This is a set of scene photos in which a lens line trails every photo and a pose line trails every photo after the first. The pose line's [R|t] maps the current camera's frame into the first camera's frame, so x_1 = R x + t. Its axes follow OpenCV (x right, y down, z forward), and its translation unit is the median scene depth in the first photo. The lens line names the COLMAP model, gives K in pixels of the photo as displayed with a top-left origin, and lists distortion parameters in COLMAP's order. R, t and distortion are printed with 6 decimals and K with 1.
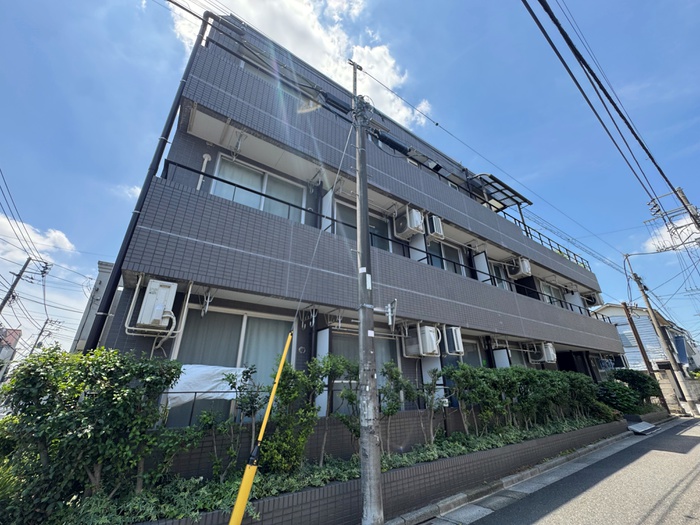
lens RADIAL K [[277.6, 0, 350.0], [0, 277.6, 262.5], [0, 0, 1]] dist [-0.001999, 0.000148]
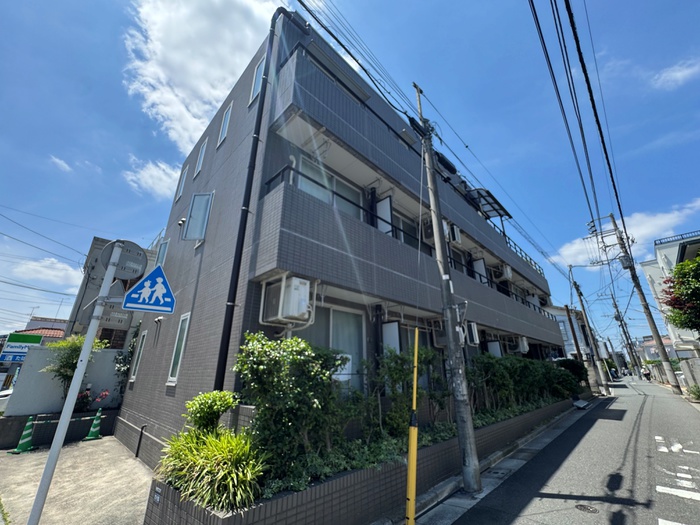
lens RADIAL K [[280.4, 0, 350.0], [0, 280.4, 262.5], [0, 0, 1]] dist [-0.000018, -0.000144]
pose [[0.982799, 0.069308, 0.171182, -0.260912], [-0.076835, 0.996330, 0.037732, -0.022545], [-0.167938, -0.050235, 0.984517, -0.063608]]
